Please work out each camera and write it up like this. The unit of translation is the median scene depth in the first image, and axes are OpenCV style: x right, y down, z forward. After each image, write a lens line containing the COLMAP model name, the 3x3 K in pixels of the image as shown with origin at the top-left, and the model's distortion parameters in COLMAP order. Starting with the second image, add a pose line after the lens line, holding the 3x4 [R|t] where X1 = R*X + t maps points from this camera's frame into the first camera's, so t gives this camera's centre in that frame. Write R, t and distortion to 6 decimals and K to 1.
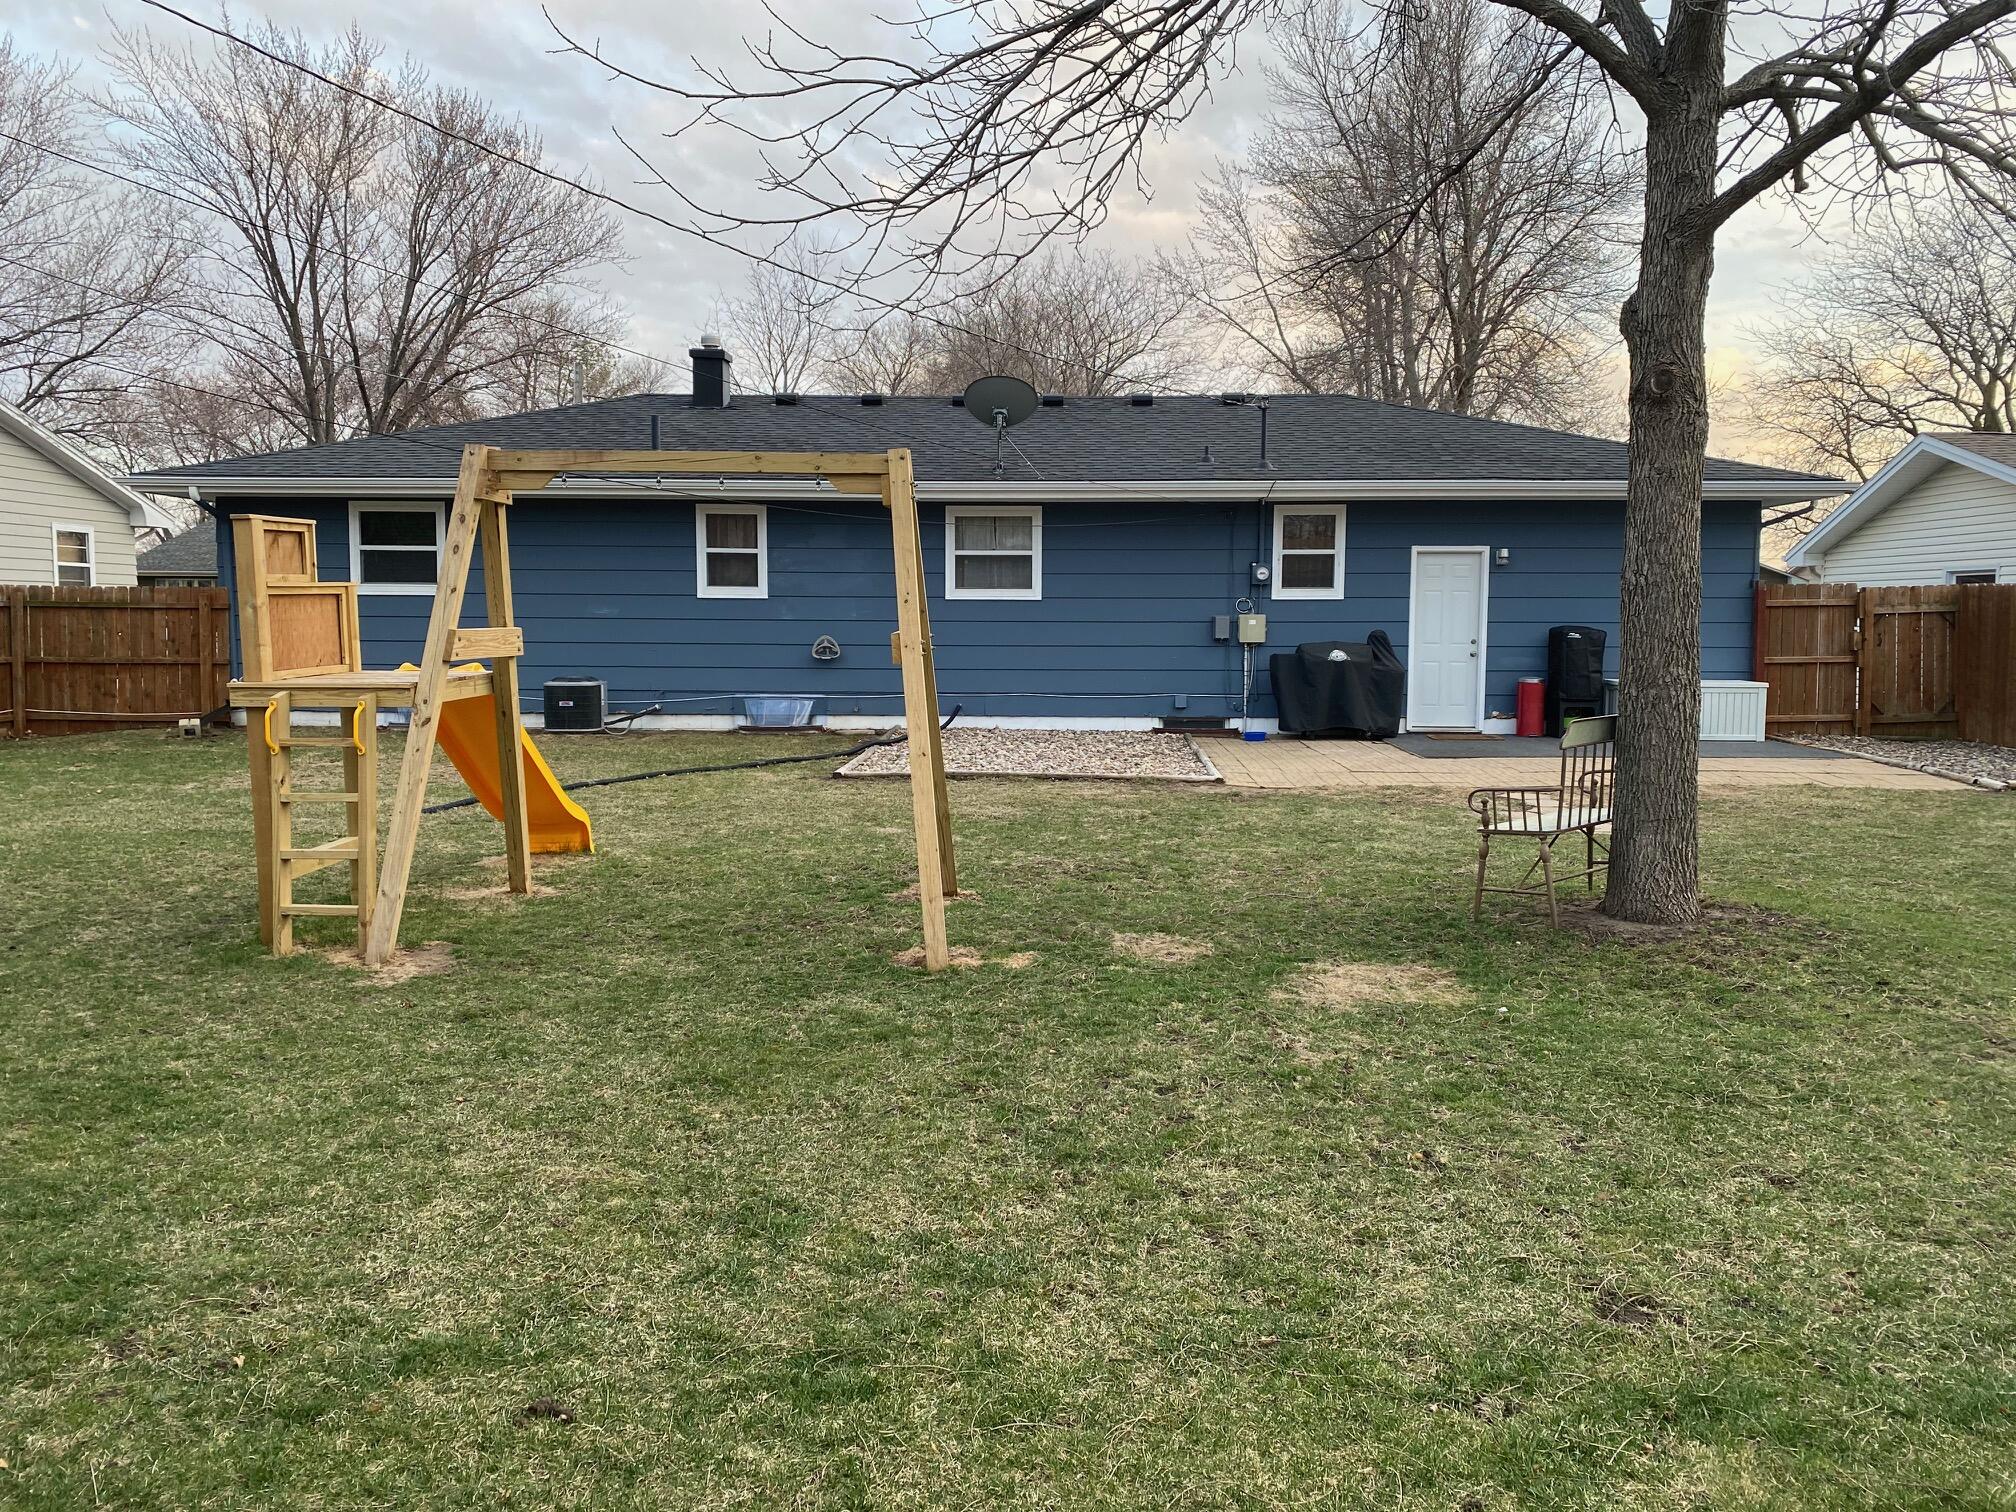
lens RADIAL K [[1542.0, 0, 1001.1], [0, 1542.0, 750.5], [0, 0, 1]] dist [0.067231, -0.094385]
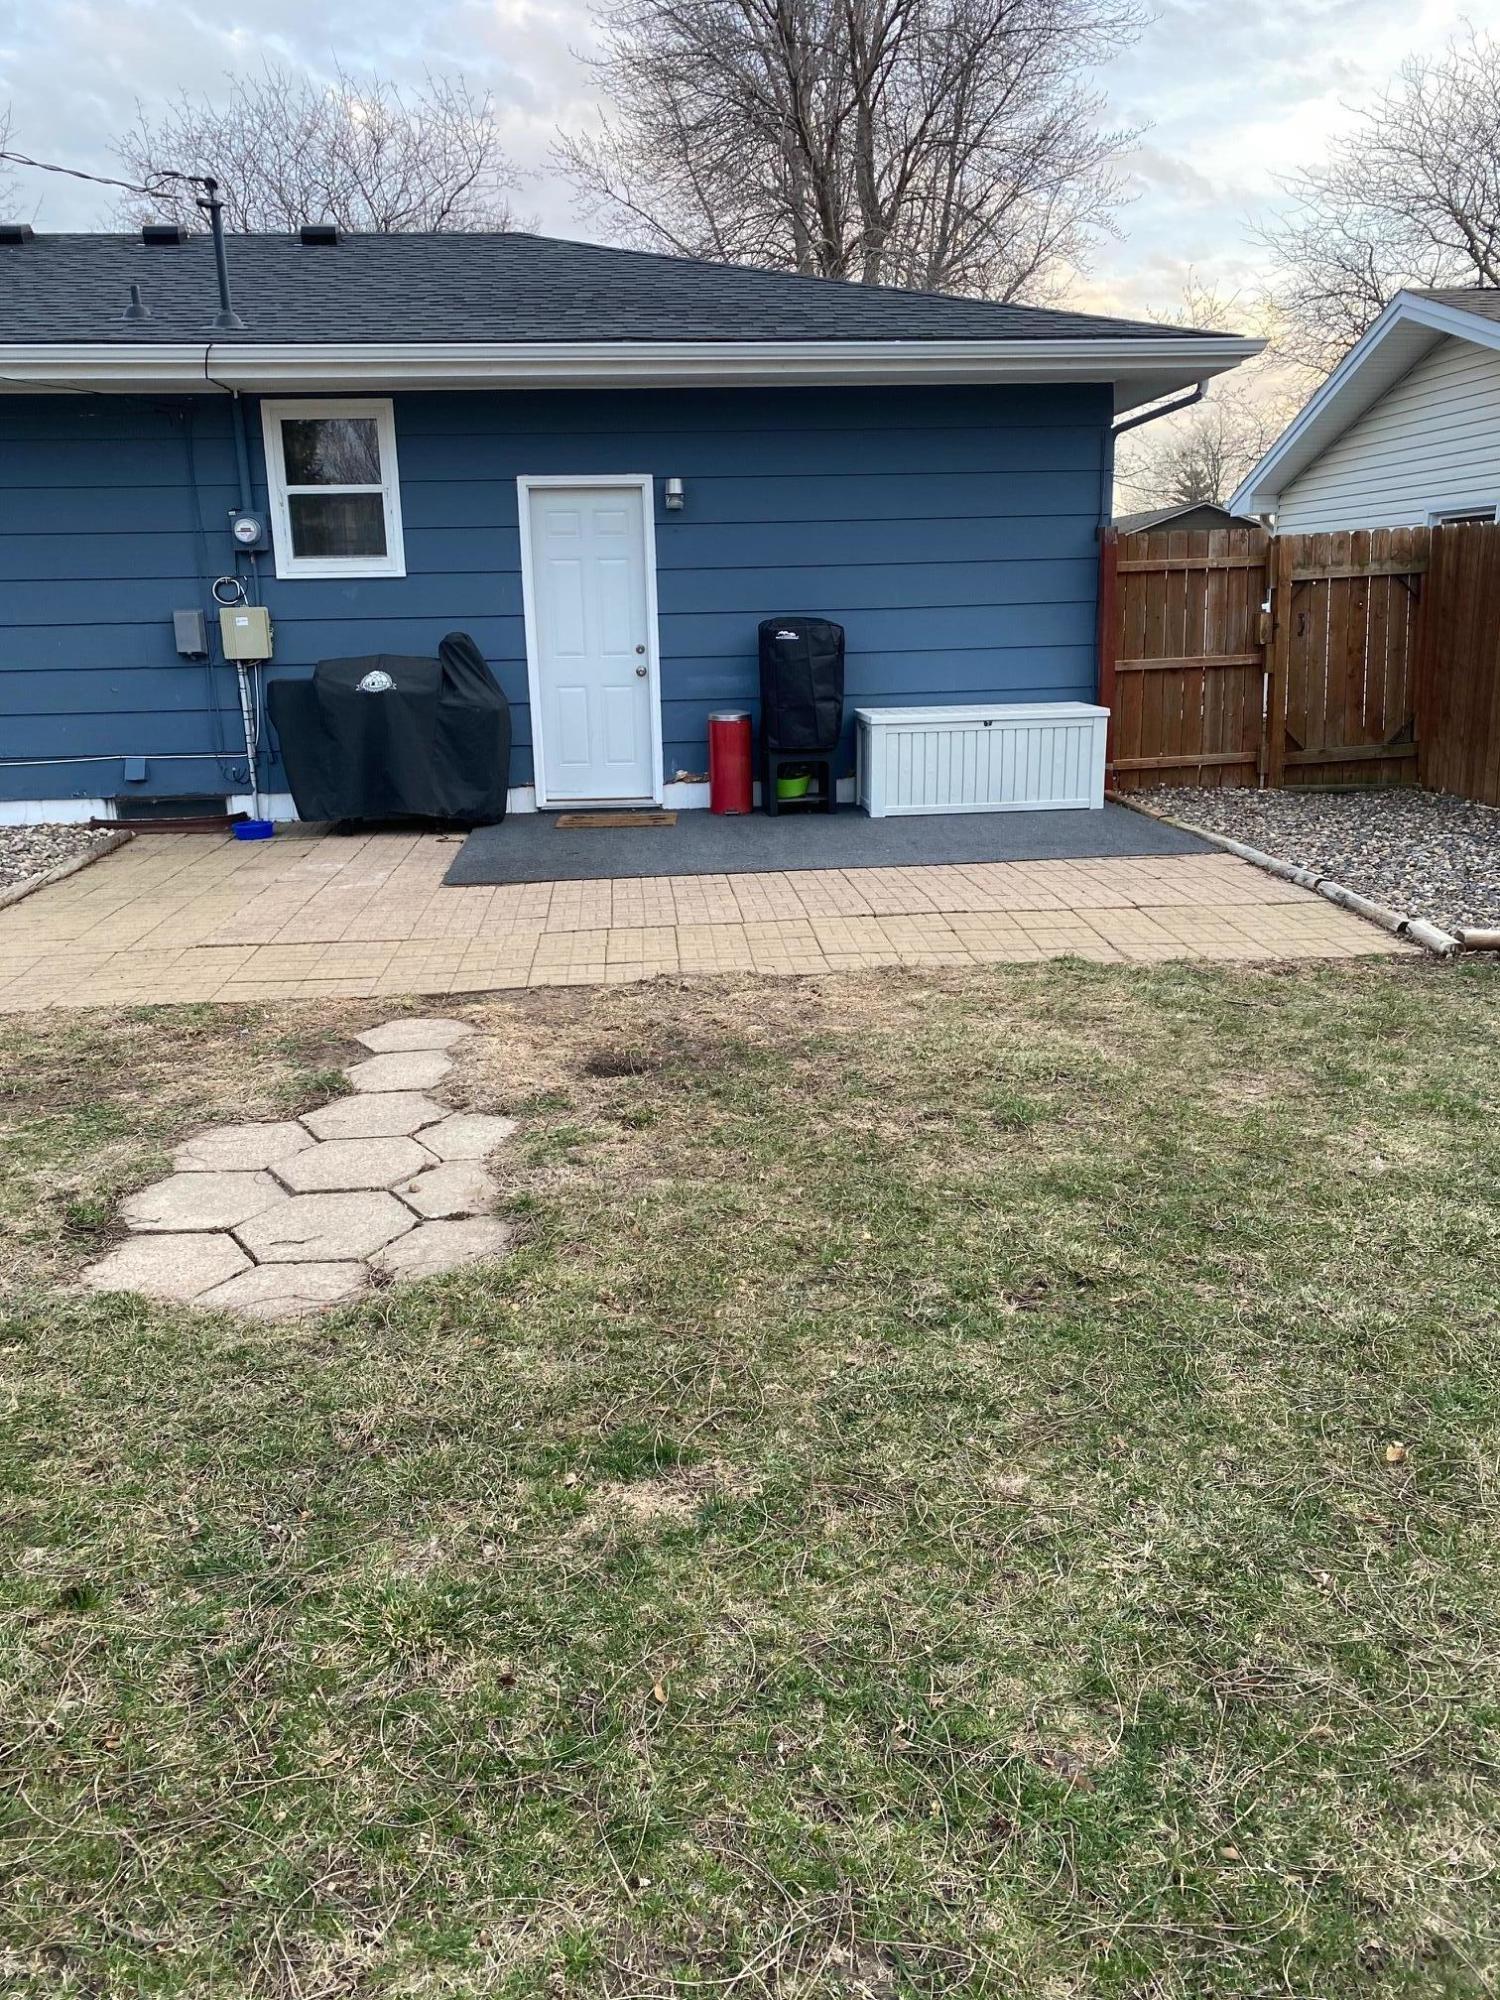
lens RADIAL K [[1529.7, 0, 757.8], [0, 1529.7, 1008.7], [0, 0, 1]] dist [0.067231, -0.094385]
pose [[0.992539, -0.055411, 0.108606, 0.280332], [0.035930, 0.984136, 0.173740, -0.036149], [-0.116510, -0.168542, 0.978785, 0.413190]]
